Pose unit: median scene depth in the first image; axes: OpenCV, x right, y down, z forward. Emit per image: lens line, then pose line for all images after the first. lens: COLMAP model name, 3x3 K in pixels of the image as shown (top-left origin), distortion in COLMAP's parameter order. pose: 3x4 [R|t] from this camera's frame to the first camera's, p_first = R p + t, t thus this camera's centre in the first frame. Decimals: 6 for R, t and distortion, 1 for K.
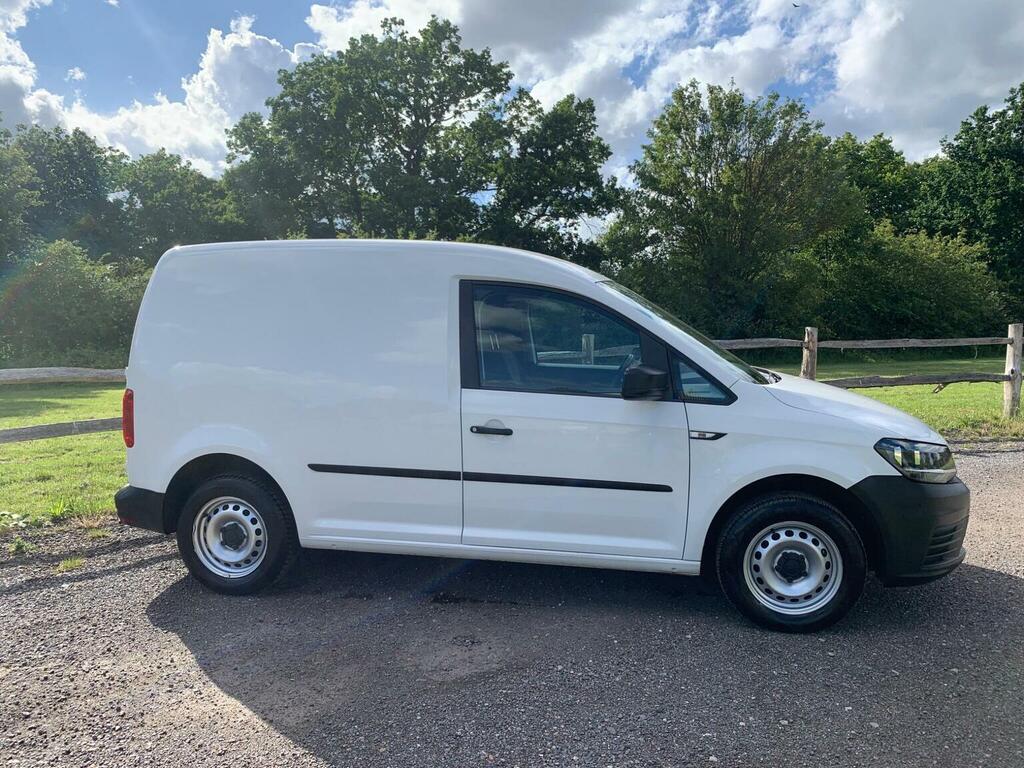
lens RADIAL K [[790.9, 0, 520.2], [0, 790.9, 381.1], [0, 0, 1]] dist [0.013357, -0.019628]
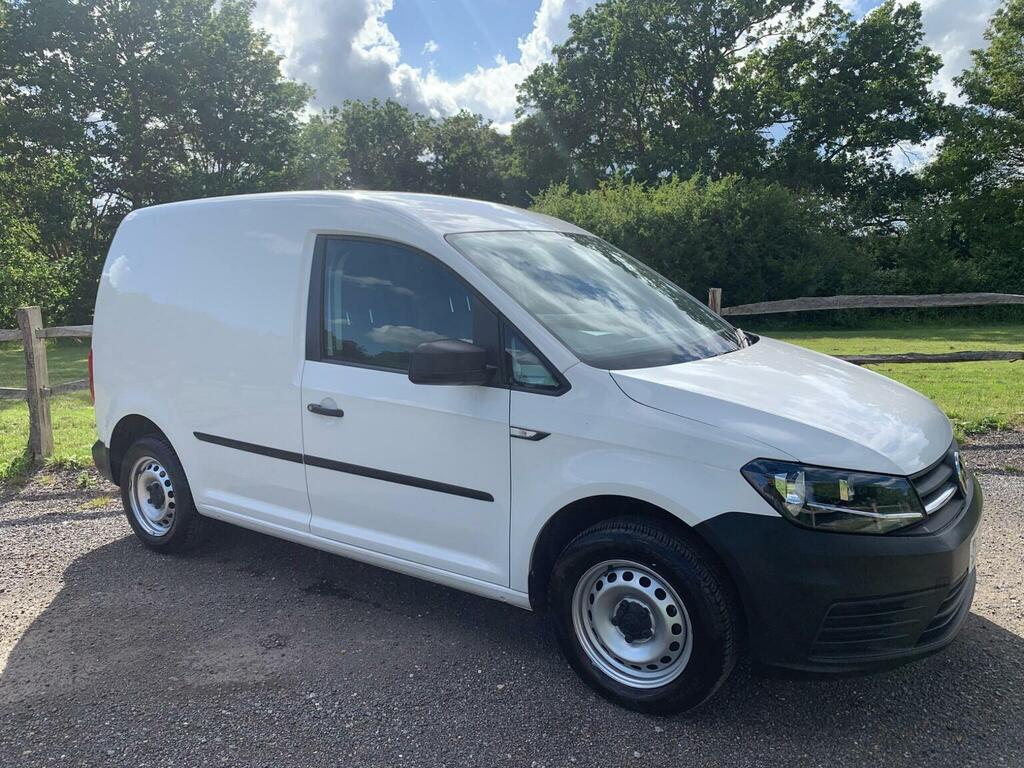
lens RADIAL K [[790.9, 0, 506.7], [0, 790.9, 380.1], [0, 0, 1]] dist [0.013357, -0.019628]
pose [[0.914766, 0.045074, -0.401461, 0.484642], [-0.018833, 0.997434, 0.069074, -0.033577], [0.403544, -0.055626, 0.913268, 0.277463]]
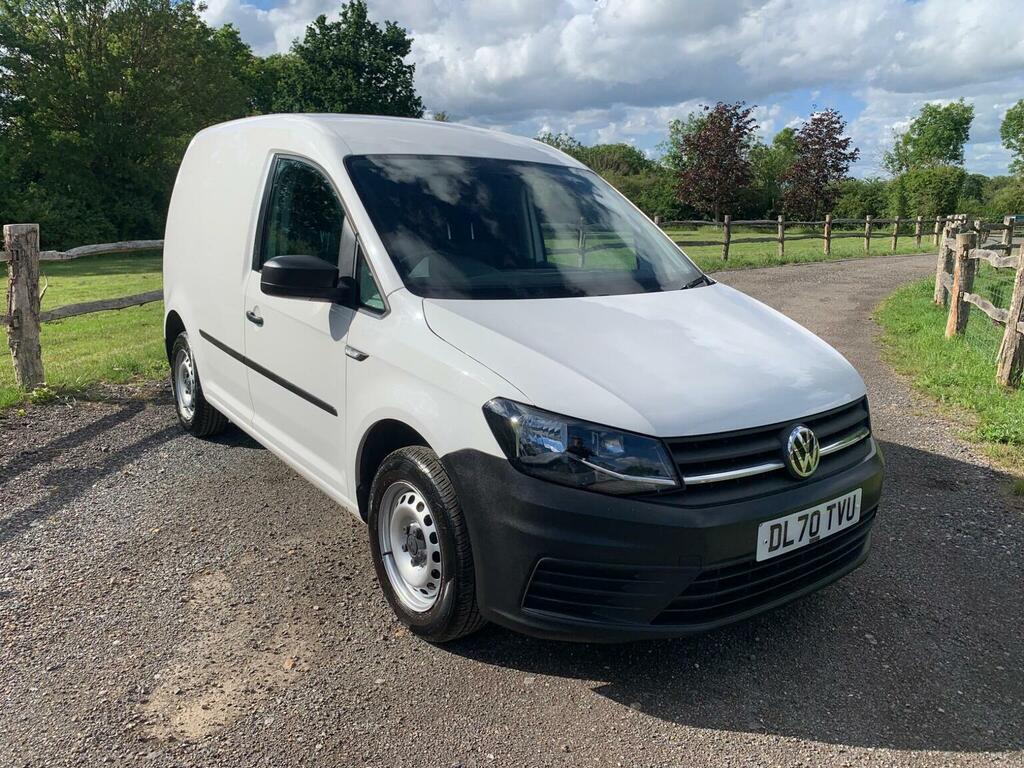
lens RADIAL K [[790.9, 0, 509.3], [0, 790.9, 378.2], [0, 0, 1]] dist [0.013357, -0.019628]
pose [[0.733786, 0.171934, -0.657265, 0.809525], [-0.090237, 0.983541, 0.156542, -0.041011], [0.673362, -0.055558, 0.737223, 0.485671]]
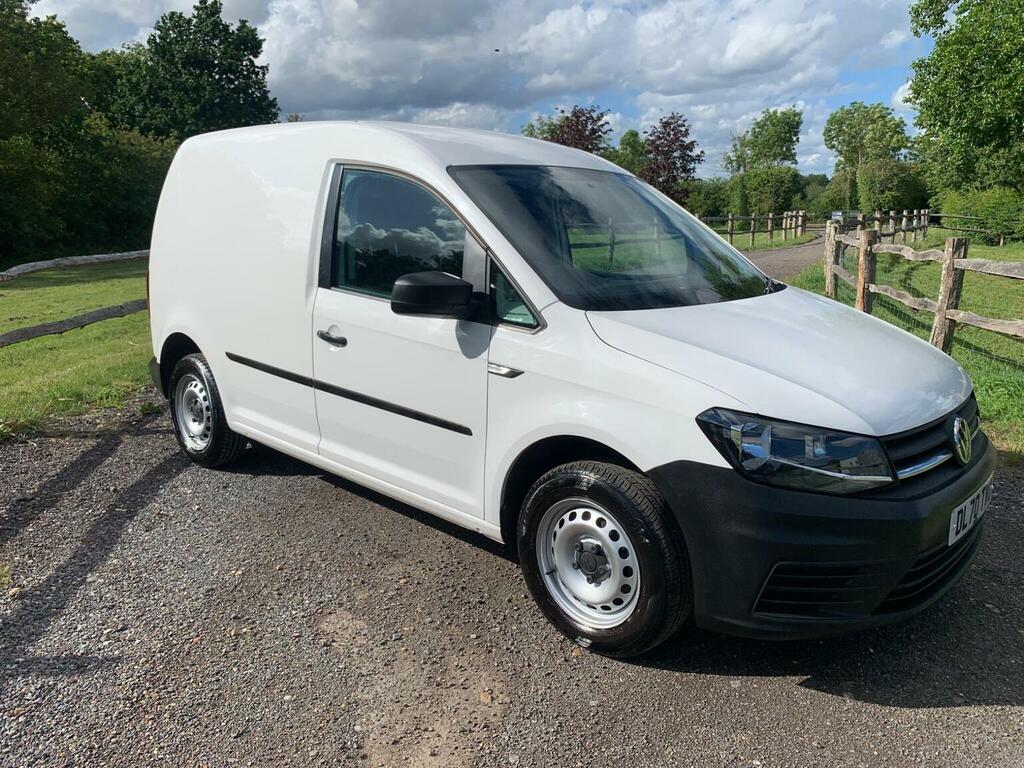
lens RADIAL K [[790.9, 0, 509.9], [0, 790.9, 378.2], [0, 0, 1]] dist [0.013357, -0.019628]
pose [[0.848089, 0.127696, -0.514237, 0.591764], [-0.063724, 0.988062, 0.140262, -0.029524], [0.526009, -0.086185, 0.846101, 0.331364]]
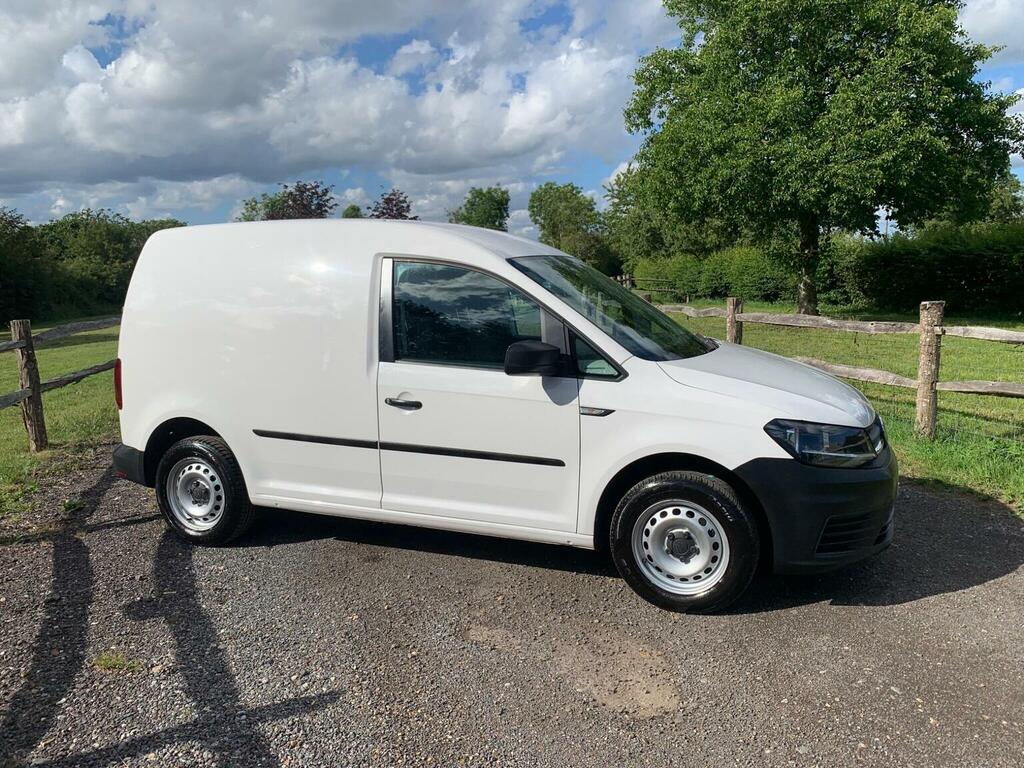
lens RADIAL K [[790.9, 0, 513.2], [0, 790.9, 388.6], [0, 0, 1]] dist [0.013357, -0.019628]
pose [[0.980997, 0.016177, -0.193347, 0.303654], [-0.005724, 0.998497, 0.054501, -0.013626], [0.193938, -0.052359, 0.979616, 0.000668]]
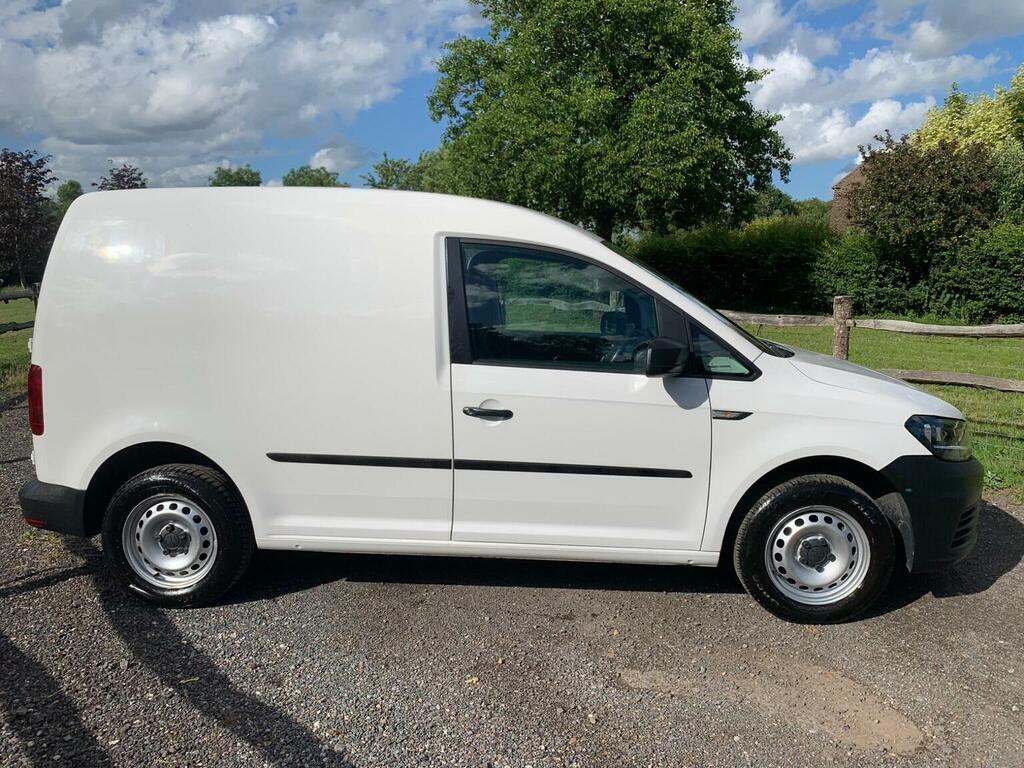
lens RADIAL K [[790.9, 0, 518.2], [0, 790.9, 386.0], [0, 0, 1]] dist [0.013357, -0.019628]
pose [[0.990920, -0.010764, 0.134021, -0.116861], [0.002672, 0.998170, 0.060411, -0.018419], [-0.134426, -0.059505, 0.989135, 0.128768]]
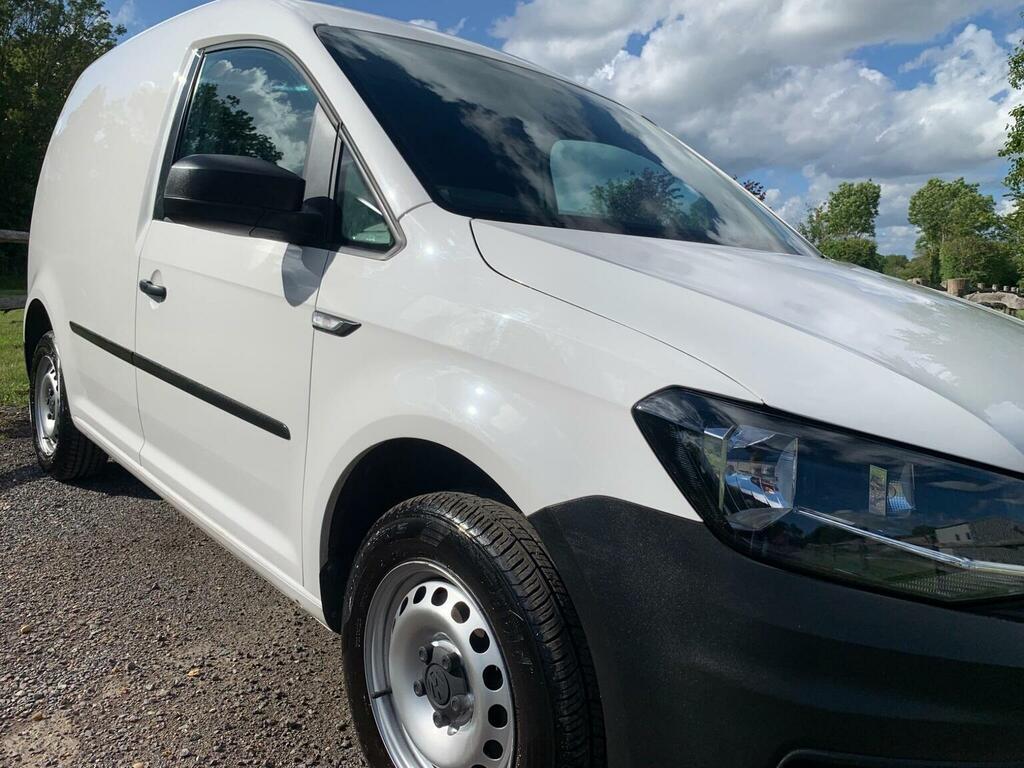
lens RADIAL K [[790.9, 0, 512.1], [0, 790.9, 380.9], [0, 0, 1]] dist [0.013357, -0.019628]
pose [[0.796600, 0.150156, -0.585561, 0.535611], [-0.129830, 0.988552, 0.076875, 0.049632], [0.590400, 0.014785, 0.806975, 0.657014]]
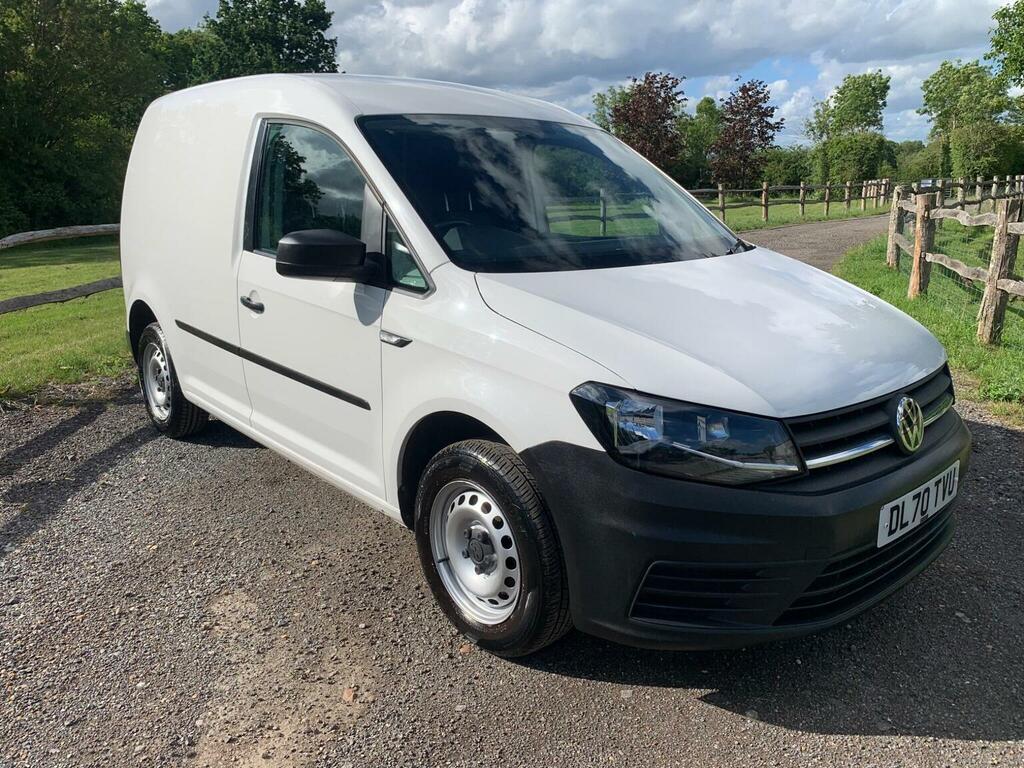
lens RADIAL K [[790.9, 0, 508.2], [0, 790.9, 378.5], [0, 0, 1]] dist [0.013357, -0.019628]
pose [[0.792705, 0.154115, -0.589803, 0.681243], [-0.058613, 0.982302, 0.177897, -0.024853], [0.606782, -0.106450, 0.787708, 0.473716]]
